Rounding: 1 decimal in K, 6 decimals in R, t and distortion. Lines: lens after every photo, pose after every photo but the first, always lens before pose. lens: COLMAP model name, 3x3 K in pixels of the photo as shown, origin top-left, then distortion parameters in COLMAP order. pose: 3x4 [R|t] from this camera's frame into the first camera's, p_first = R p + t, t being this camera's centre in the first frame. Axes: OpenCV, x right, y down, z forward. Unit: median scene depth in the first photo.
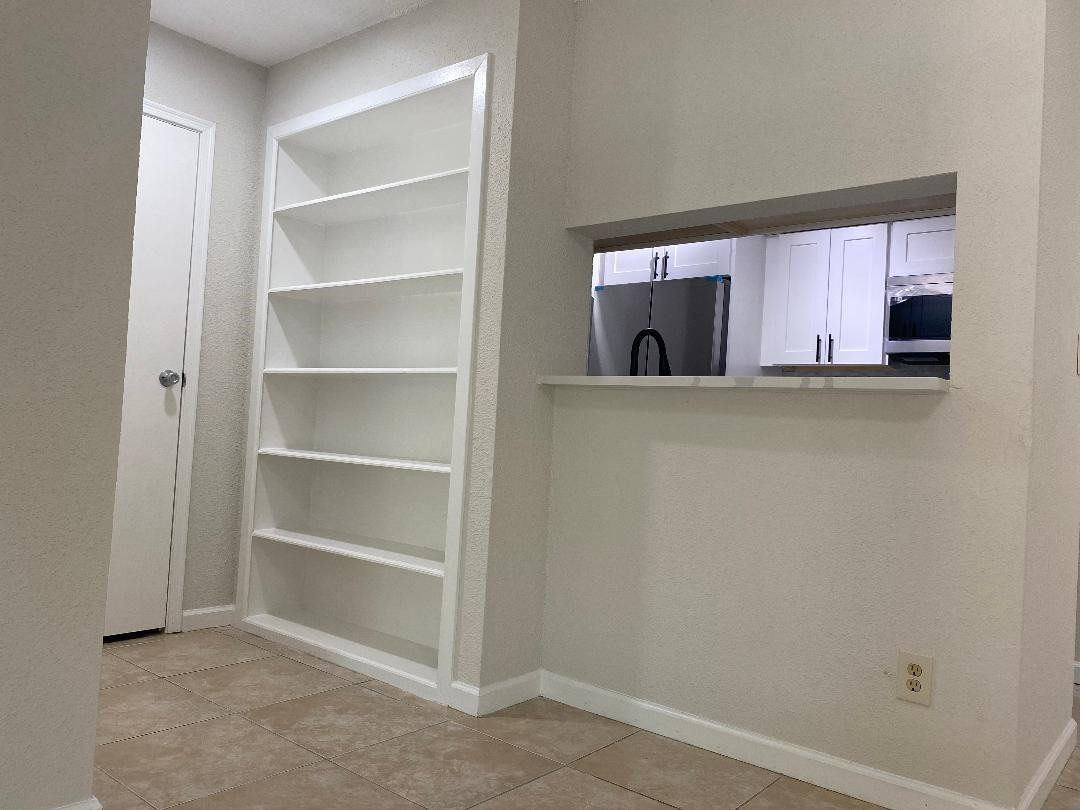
lens RADIAL K [[830.3, 0, 539.0], [0, 830.3, 401.8], [0, 0, 1]] dist [0.009162, -0.018228]
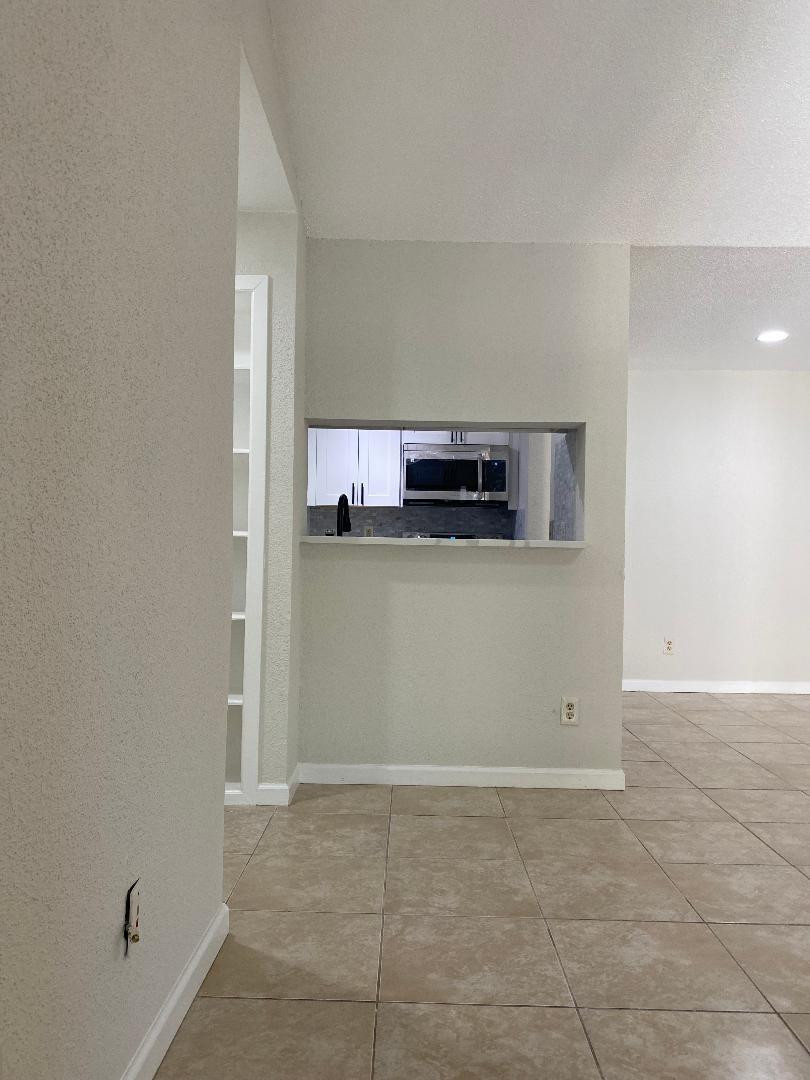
lens RADIAL K [[830.3, 0, 405.4], [0, 830.3, 534.9], [0, 0, 1]] dist [0.009162, -0.018228]
pose [[0.767006, -0.031276, 0.640877, -0.686232], [0.005274, 0.999085, 0.042445, -0.085770], [-0.641618, -0.029176, 0.766469, -0.083398]]
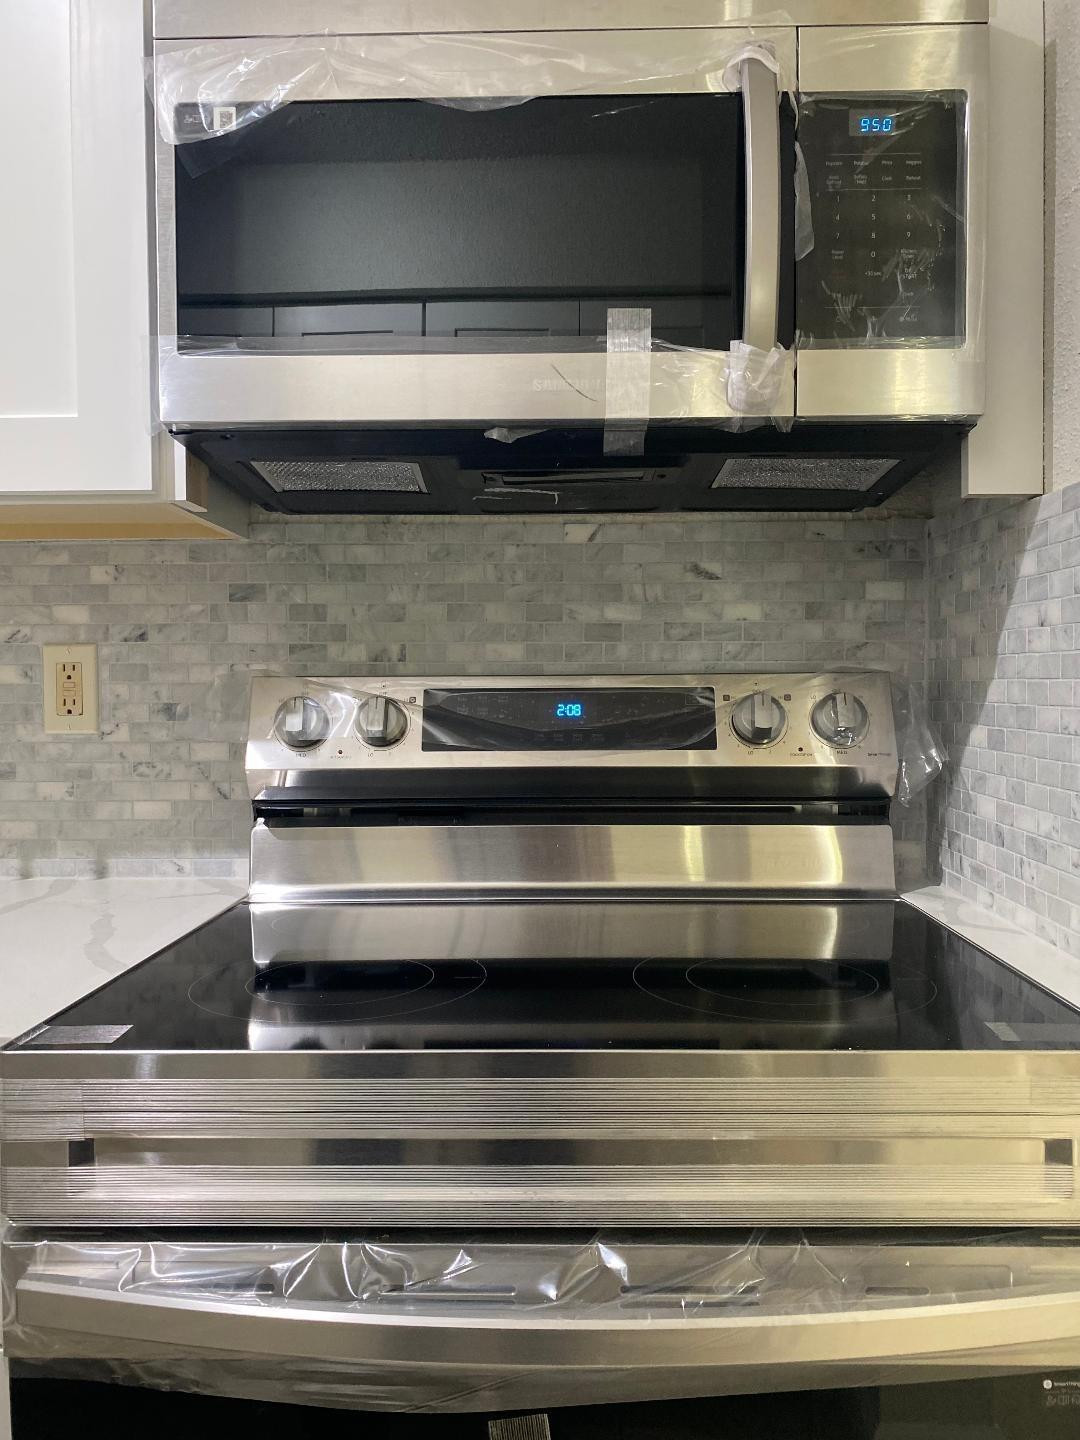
lens RADIAL K [[1107.1, 0, 540.8], [0, 1107.1, 717.7], [0, 0, 1]] dist [0.009162, -0.018228]
pose [[0.778578, -0.074139, 0.623153, 0.487049], [0.027512, 0.996075, 0.084133, -0.020552], [-0.626945, -0.048360, 0.777561, 1.133702]]
